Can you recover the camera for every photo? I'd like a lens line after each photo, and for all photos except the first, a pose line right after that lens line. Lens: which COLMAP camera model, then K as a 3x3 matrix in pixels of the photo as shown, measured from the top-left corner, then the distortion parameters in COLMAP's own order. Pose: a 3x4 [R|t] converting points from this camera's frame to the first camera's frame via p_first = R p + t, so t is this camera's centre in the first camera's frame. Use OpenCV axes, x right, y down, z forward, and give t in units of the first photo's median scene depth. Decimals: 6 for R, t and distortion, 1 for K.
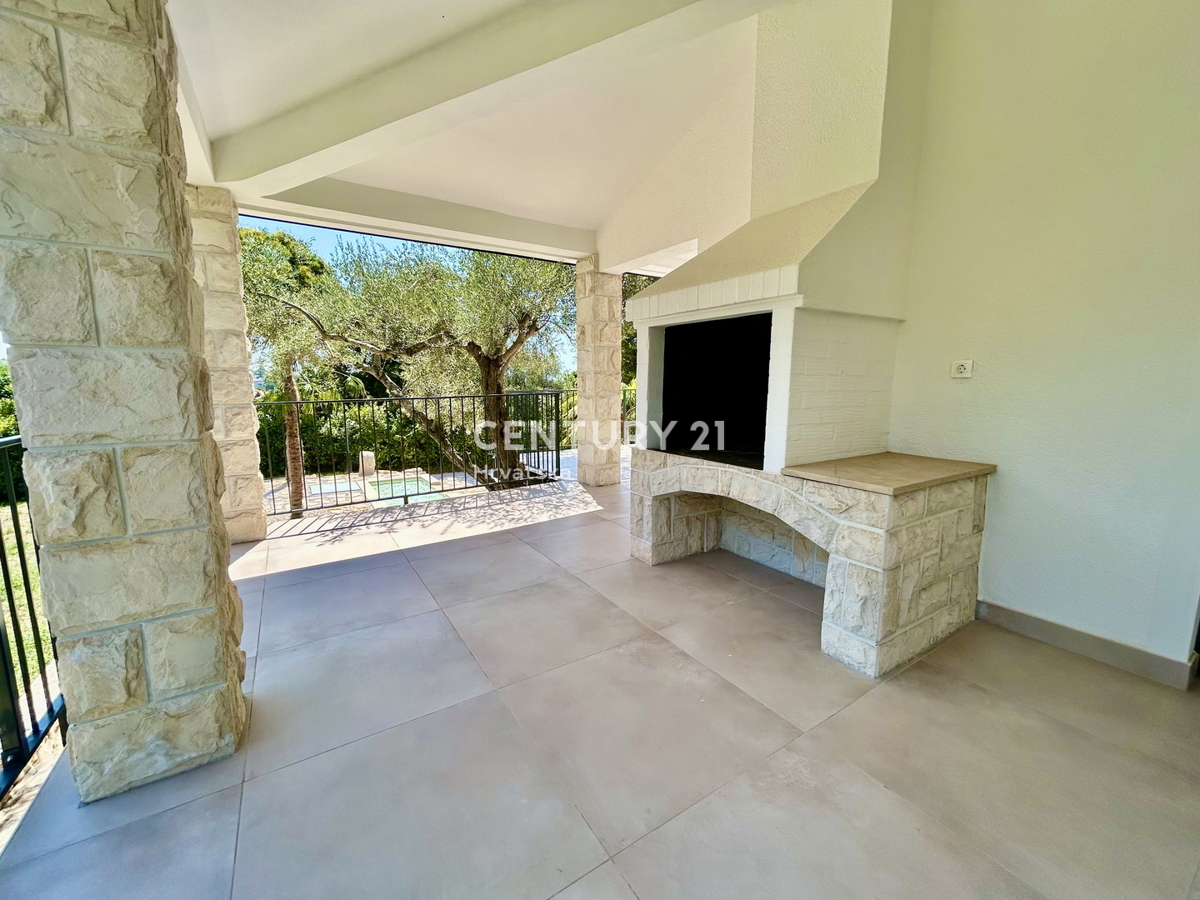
lens RADIAL K [[481.8, 0, 600.0], [0, 481.8, 450.0], [0, 0, 1]] dist [-0.002170, -0.000409]
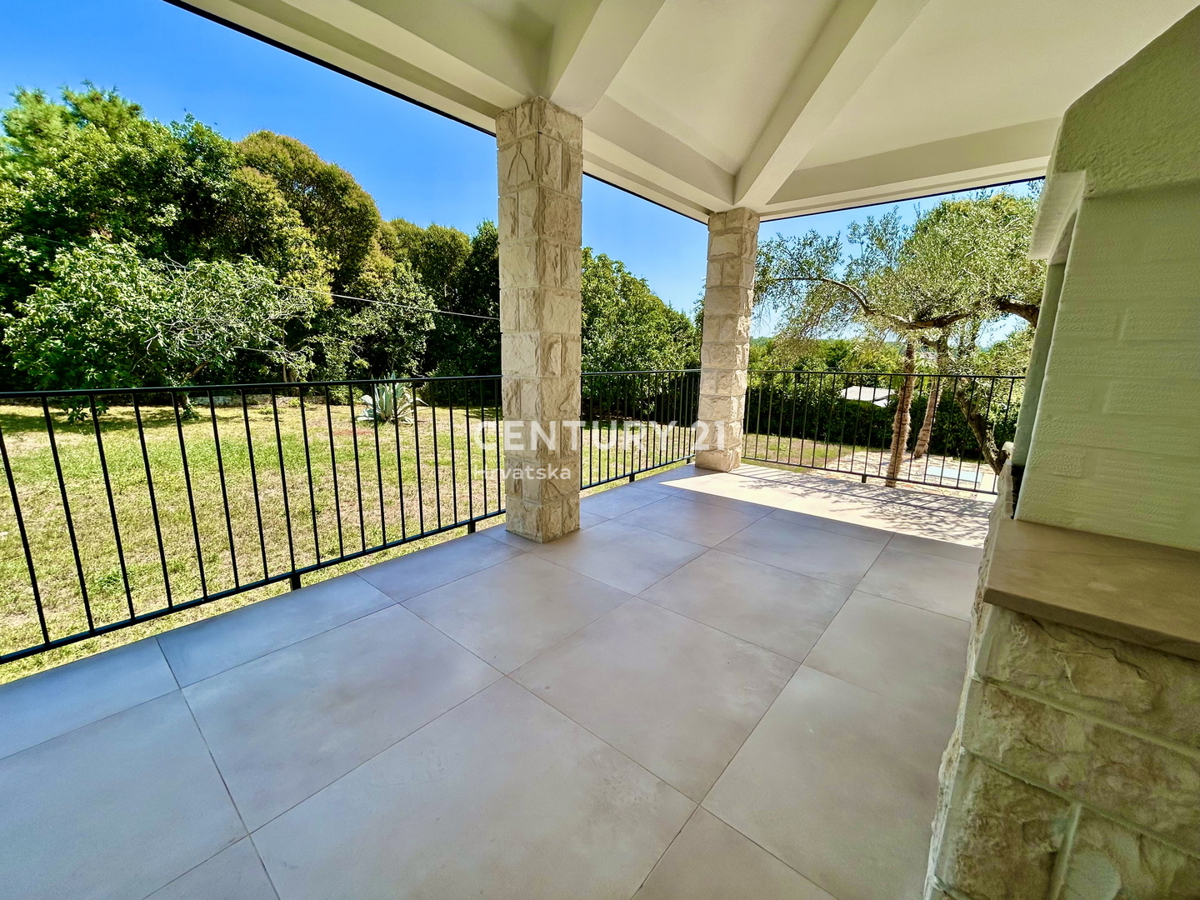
lens RADIAL K [[481.8, 0, 600.0], [0, 481.8, 450.0], [0, 0, 1]] dist [-0.002170, -0.000409]
pose [[0.295484, 0.198921, -0.934409, 0.409363], [-0.154923, 0.975114, 0.158595, -0.030061], [0.942703, 0.097899, 0.318948, 0.222532]]
